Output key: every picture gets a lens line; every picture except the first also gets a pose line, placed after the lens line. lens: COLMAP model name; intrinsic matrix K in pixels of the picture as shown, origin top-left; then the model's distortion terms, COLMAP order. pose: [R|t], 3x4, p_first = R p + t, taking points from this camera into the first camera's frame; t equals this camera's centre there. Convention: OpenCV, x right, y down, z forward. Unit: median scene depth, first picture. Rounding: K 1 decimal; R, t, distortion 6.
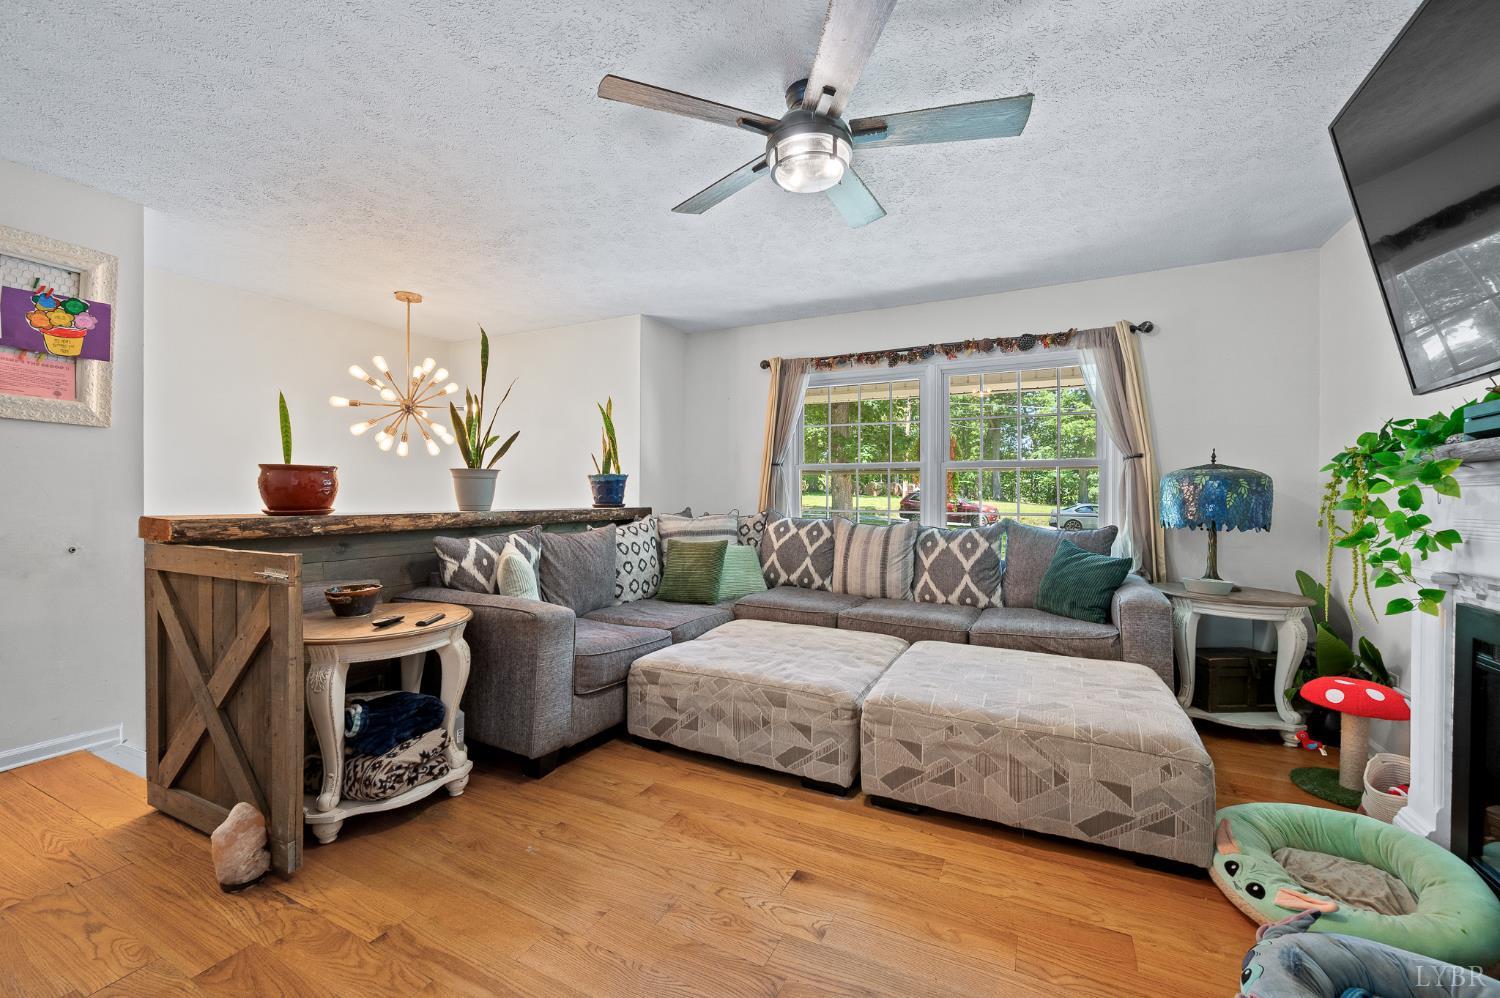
lens RADIAL K [[599.0, 0, 748.2], [0, 599.0, 503.7], [0, 0, 1]] dist [-0.001109, -0.000103]
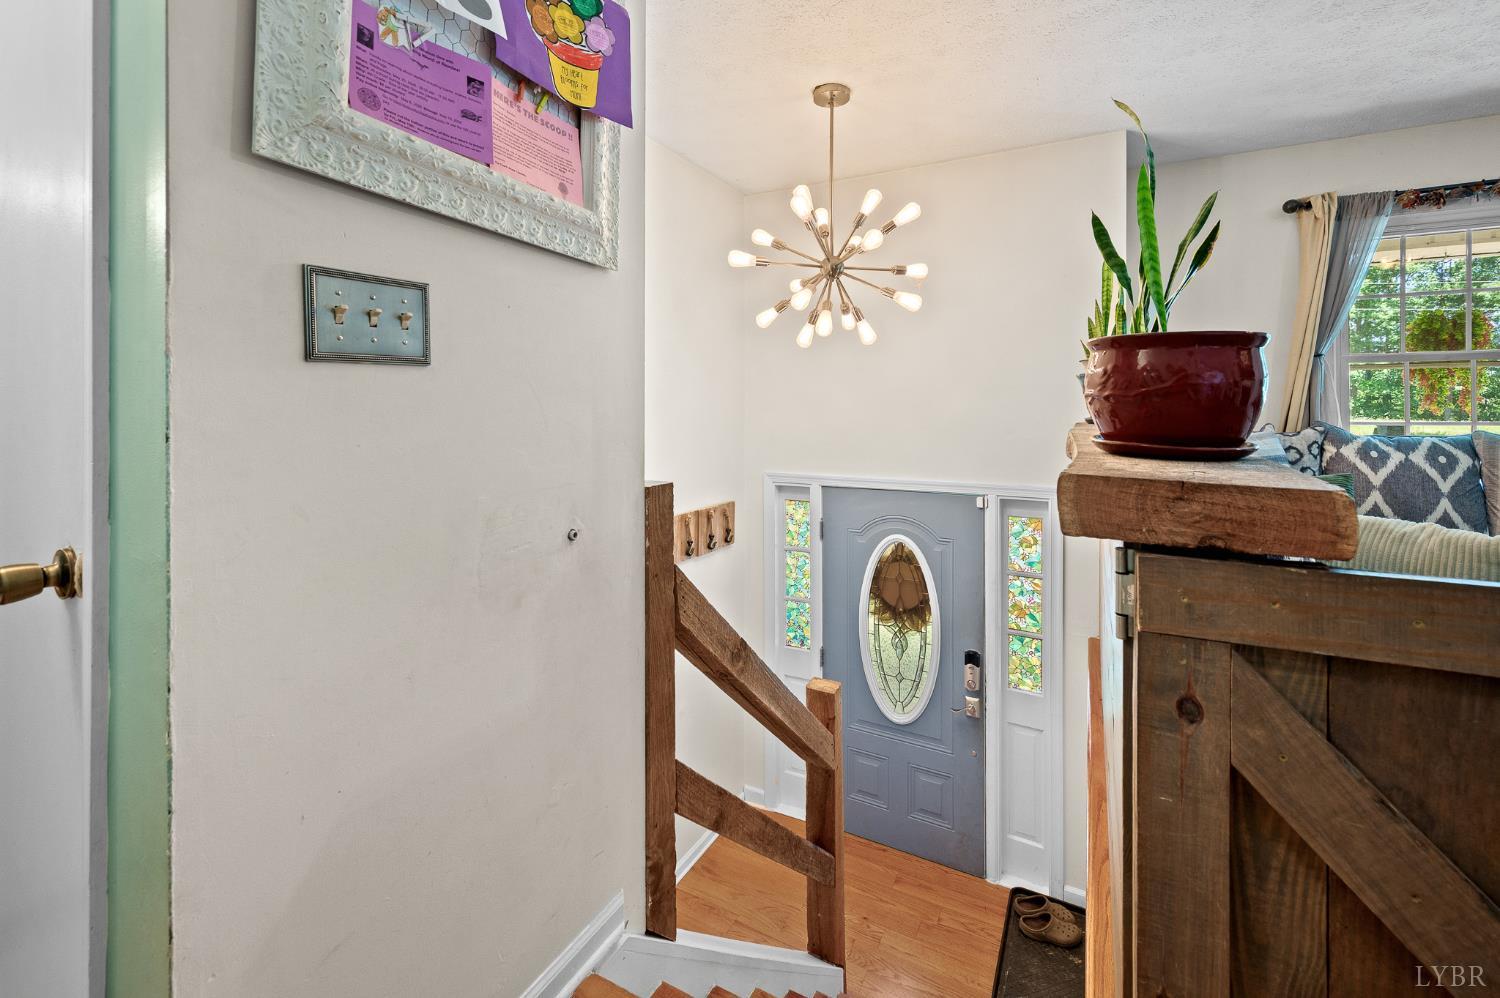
lens RADIAL K [[627.7, 0, 749.4], [0, 627.7, 401.9], [0, 0, 1]] dist [-0.000898, 0.000214]
pose [[0.999829, -0.010523, -0.015191, -0.986810], [0.010228, 0.999760, -0.019354, -0.013716], [0.015391, 0.019195, 0.999697, 0.523280]]
